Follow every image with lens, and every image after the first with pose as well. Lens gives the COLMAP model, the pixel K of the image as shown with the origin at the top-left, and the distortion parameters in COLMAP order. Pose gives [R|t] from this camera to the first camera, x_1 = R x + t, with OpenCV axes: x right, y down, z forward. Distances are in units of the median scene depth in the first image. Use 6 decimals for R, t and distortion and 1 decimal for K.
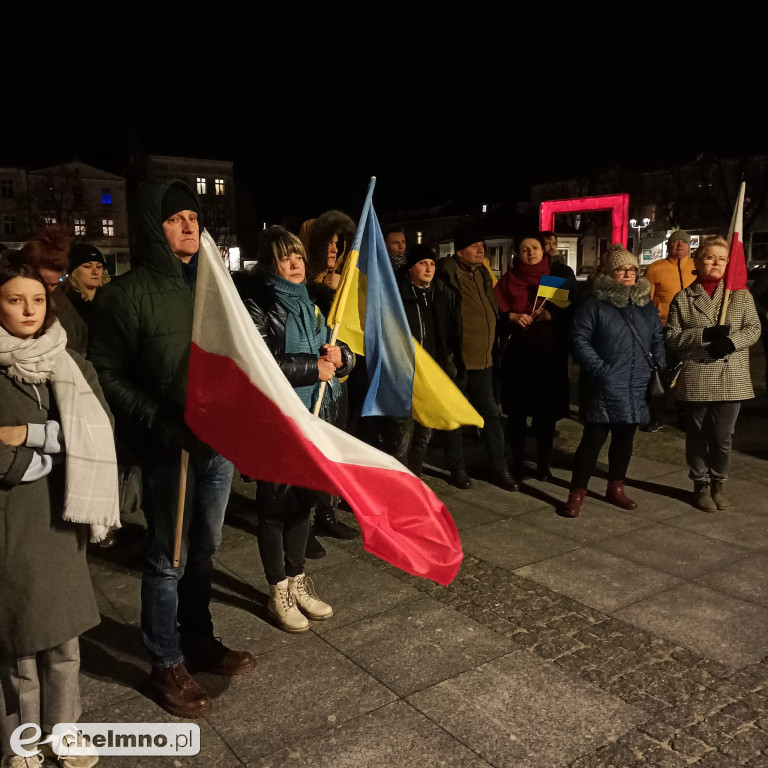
lens RADIAL K [[753.4, 0, 394.8], [0, 753.4, 417.2], [0, 0, 1]] dist [0.035525, 0.000000]
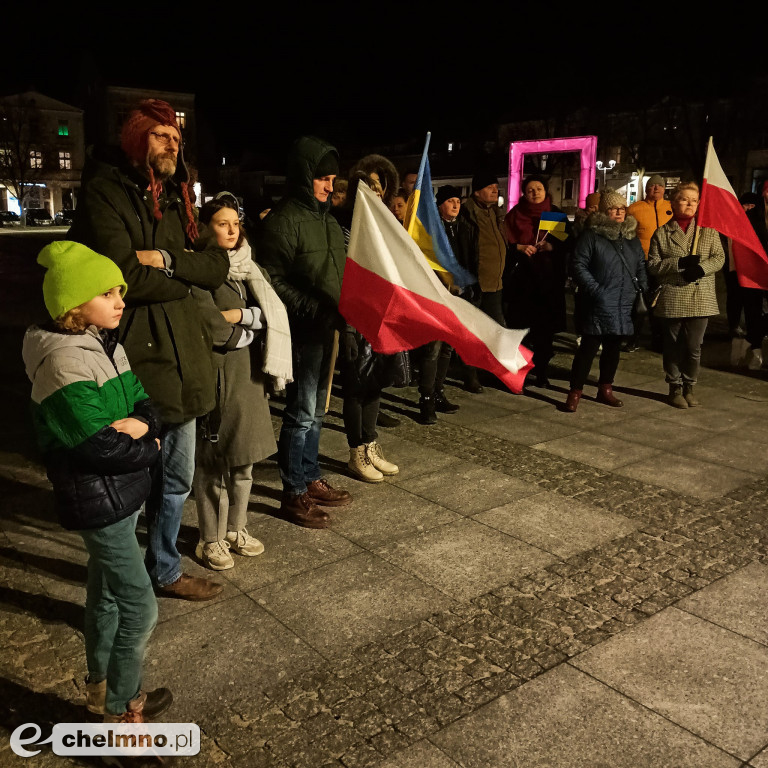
lens RADIAL K [[774.6, 0, 384.5], [0, 774.6, 364.9], [0, 0, 1]] dist [0.046239, 0.000000]
pose [[0.999171, 0.004184, 0.040483, -0.116604], [-0.004433, 0.999972, 0.006056, 0.050129], [-0.040457, -0.006230, 0.999162, -0.237357]]
